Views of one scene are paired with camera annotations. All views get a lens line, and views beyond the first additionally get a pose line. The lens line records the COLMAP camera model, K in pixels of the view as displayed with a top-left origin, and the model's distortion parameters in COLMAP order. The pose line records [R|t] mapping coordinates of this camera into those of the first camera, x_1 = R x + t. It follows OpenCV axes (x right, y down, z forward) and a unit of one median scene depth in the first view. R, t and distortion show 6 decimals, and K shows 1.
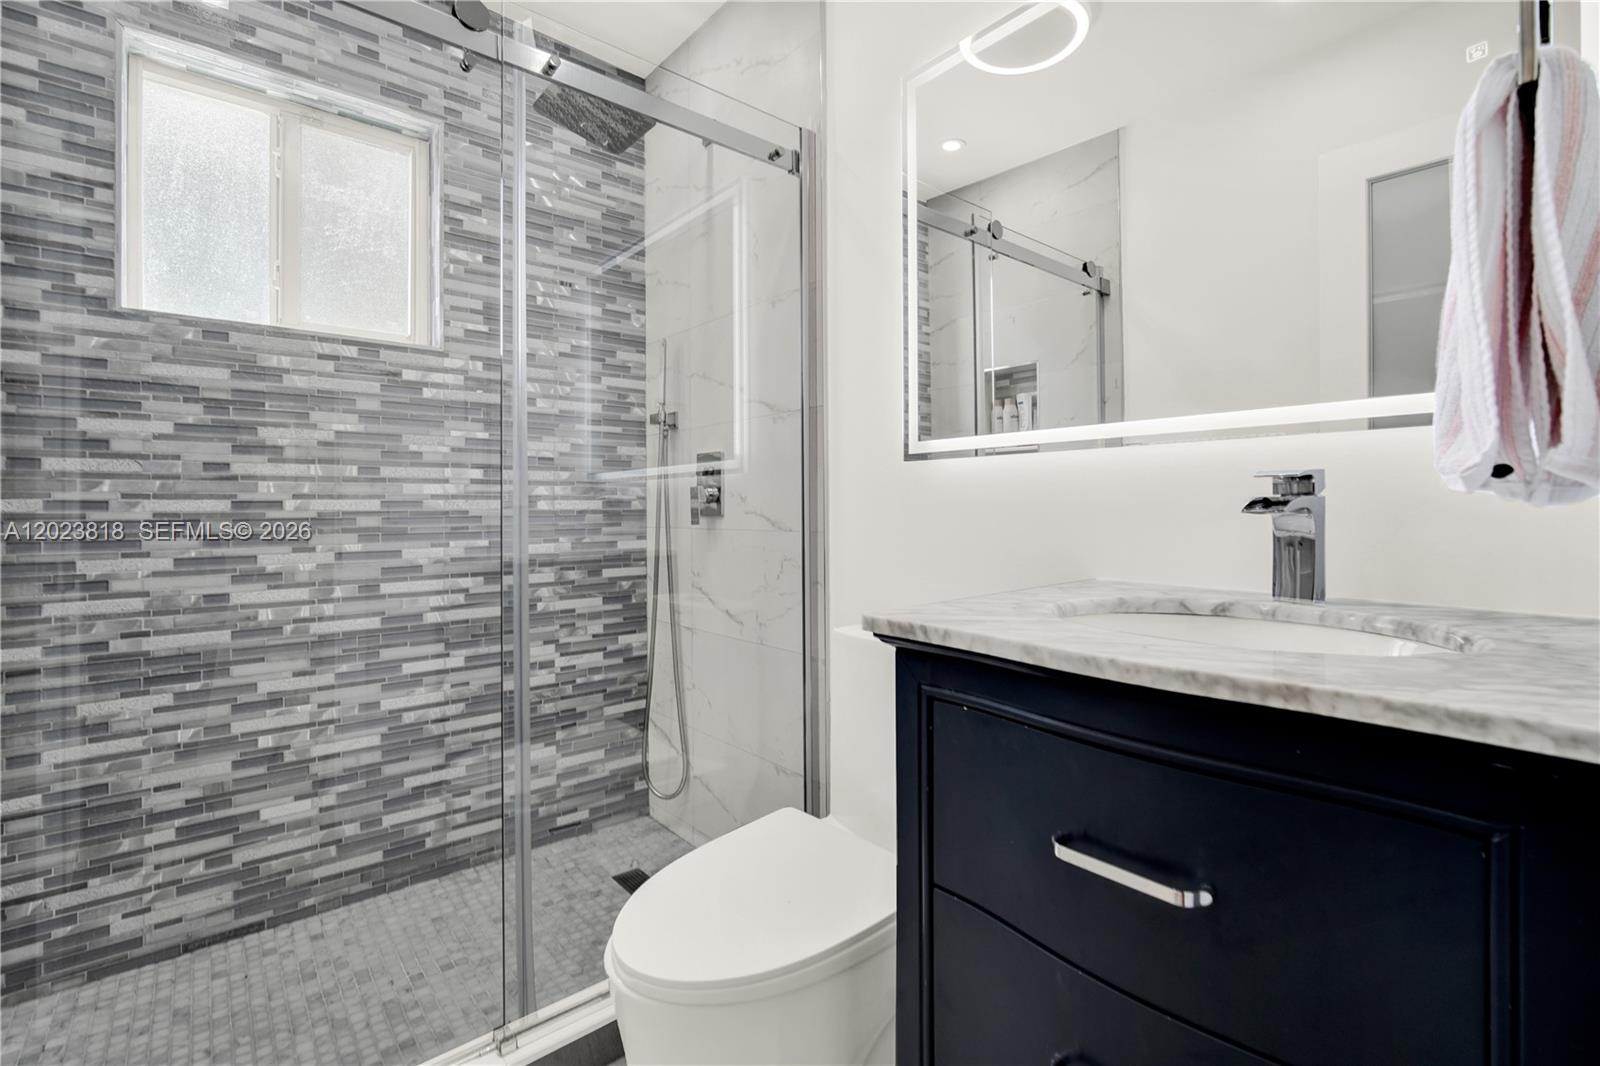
lens RADIAL K [[714.5, 0, 778.4], [0, 714.5, 509.6], [0, 0, 1]] dist [-0.015048, 0.003049]
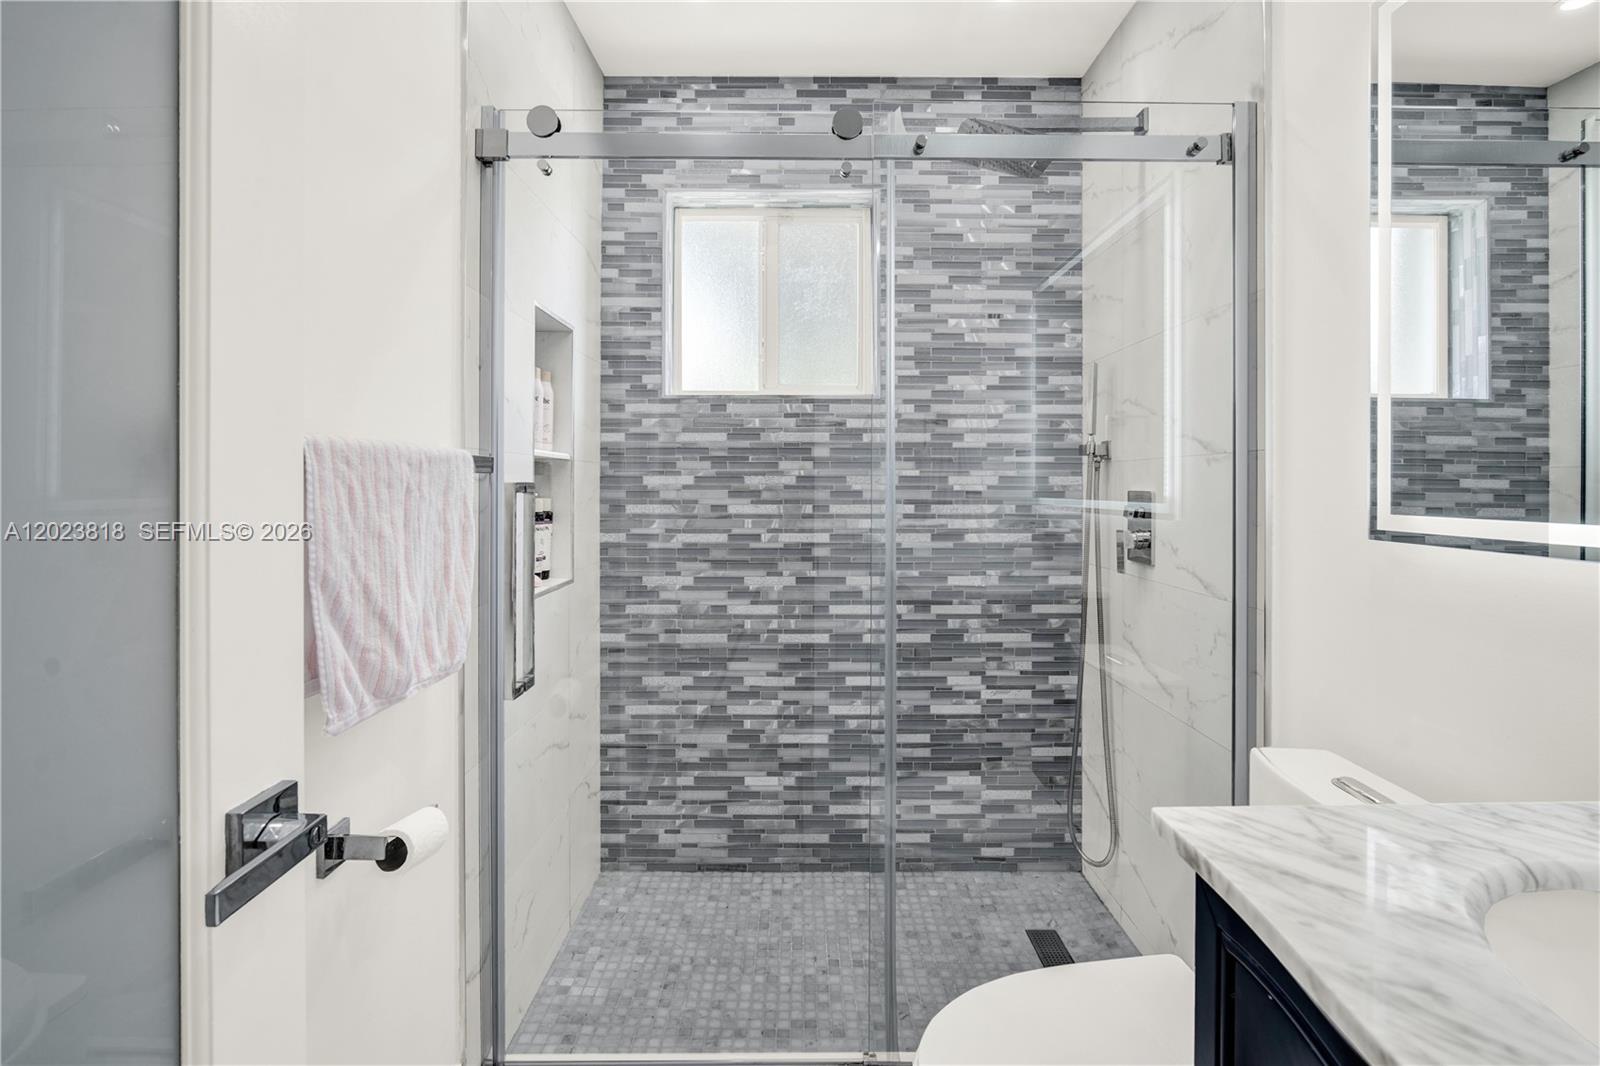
lens RADIAL K [[714.5, 0, 811.5], [0, 714.5, 481.7], [0, 0, 1]] dist [-0.015048, 0.003049]
pose [[0.778975, 0.003728, -0.627044, 0.157559], [-0.000694, 0.999987, 0.005084, -0.109267], [0.627054, -0.003526, 0.778968, 0.074032]]
